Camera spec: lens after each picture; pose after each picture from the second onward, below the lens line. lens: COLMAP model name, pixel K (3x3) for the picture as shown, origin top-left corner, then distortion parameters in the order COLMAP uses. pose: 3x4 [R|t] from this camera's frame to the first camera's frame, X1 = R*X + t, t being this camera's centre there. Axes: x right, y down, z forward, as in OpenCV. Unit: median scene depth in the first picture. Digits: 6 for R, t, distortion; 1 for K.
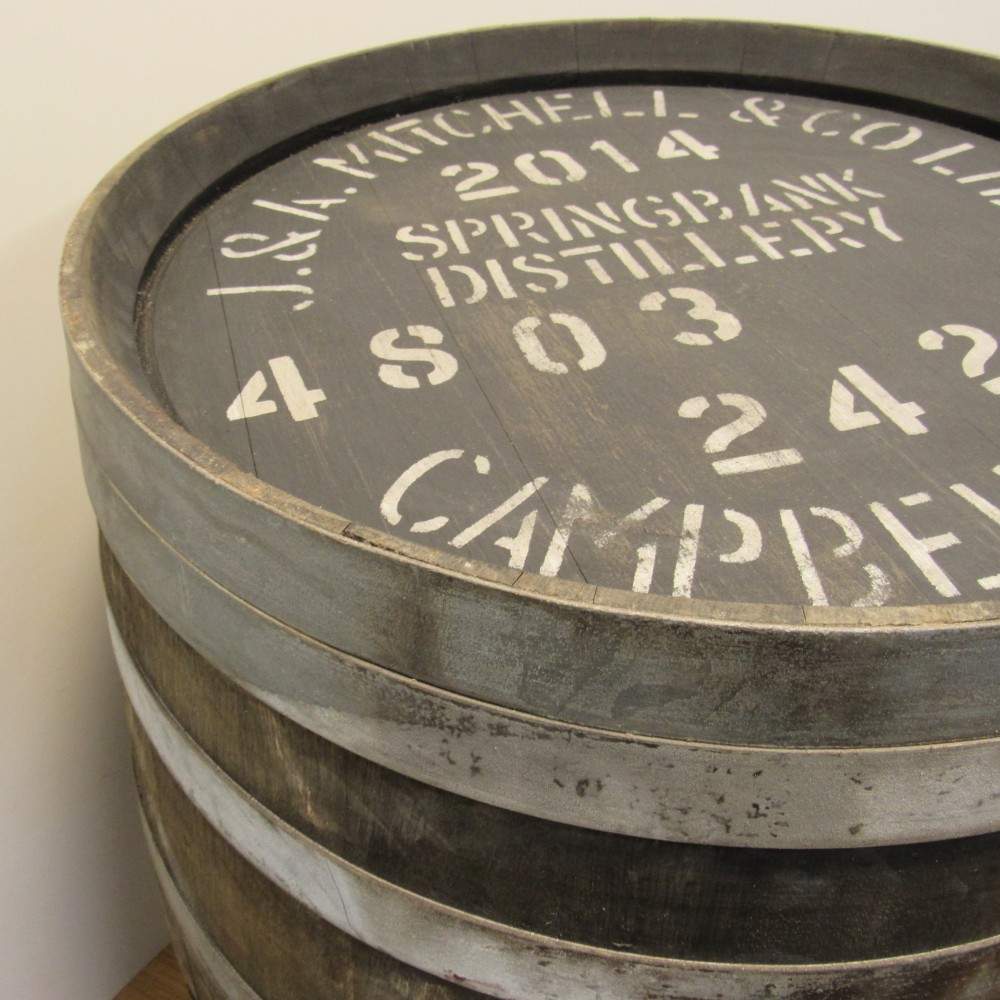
lens RADIAL K [[947.5, 0, 514.8], [0, 947.5, 501.6], [0, 0, 1]] dist [-0.008526, -0.010461]
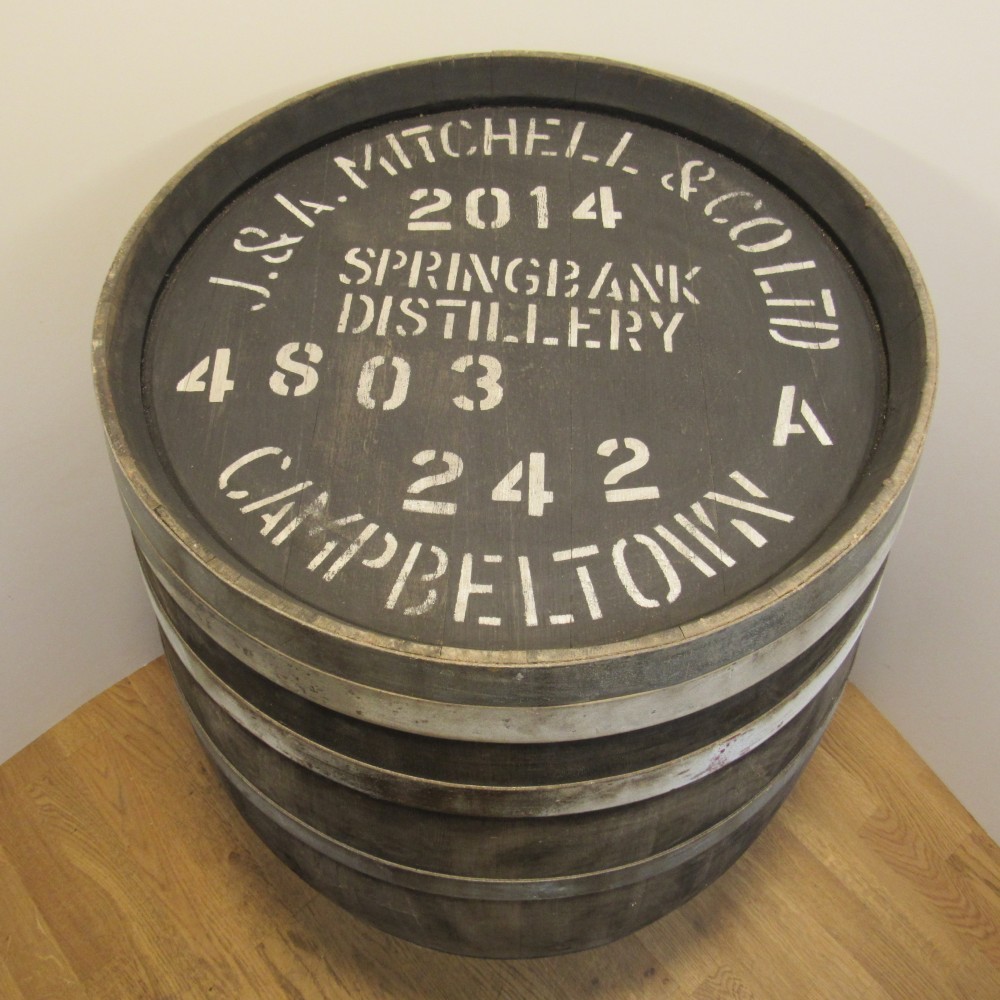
lens RADIAL K [[953.5, 0, 519.8], [0, 953.5, 509.3], [0, 0, 1]] dist [-0.014833, -0.000115]
pose [[0.939856, 0.292795, -0.175901, 0.682970], [-0.234240, 0.927301, 0.291966, -0.554853], [0.248600, -0.233203, 0.940114, -0.561827]]
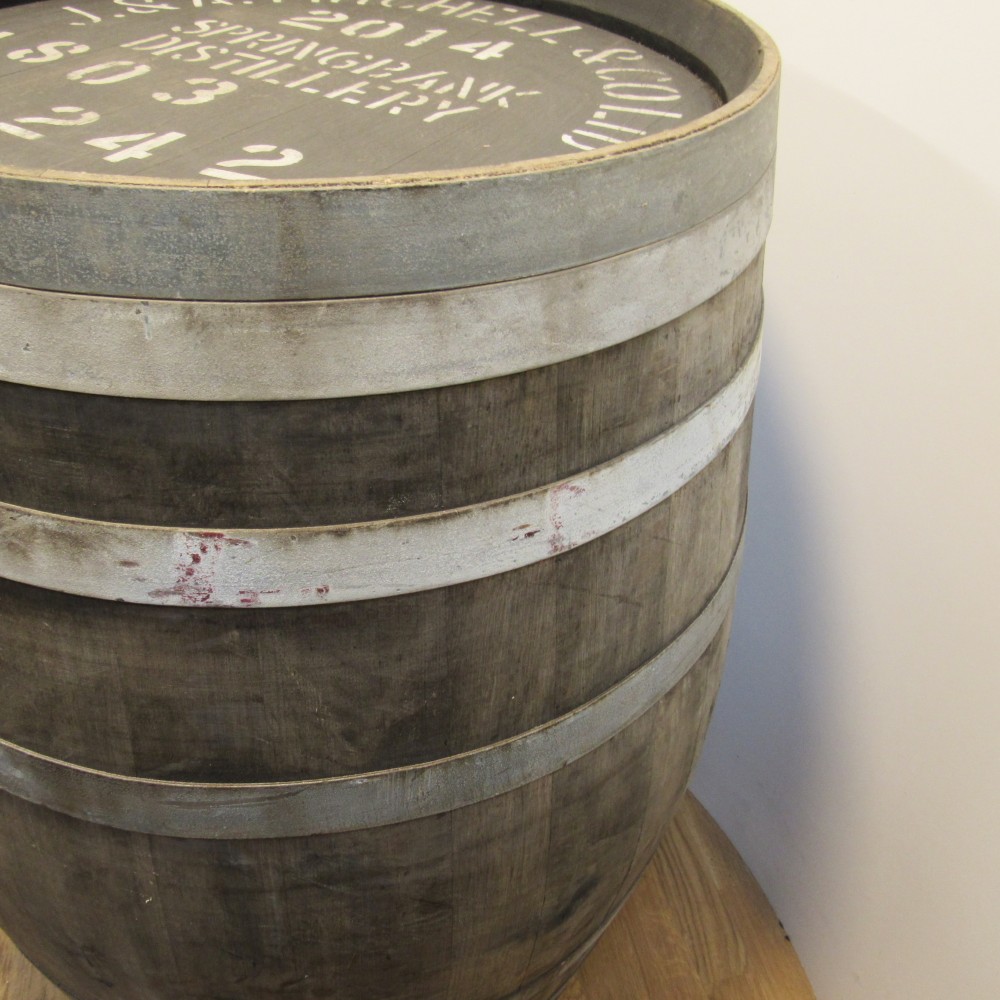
lens RADIAL K [[955.8, 0, 502.5], [0, 955.8, 516.1], [0, 0, 1]] dist [-0.008529, -0.015262]
pose [[0.692668, 0.496215, -0.523432, 1.670789], [-0.516164, 0.847930, 0.120790, -0.093457], [0.503771, 0.186509, 0.843462, 0.278153]]
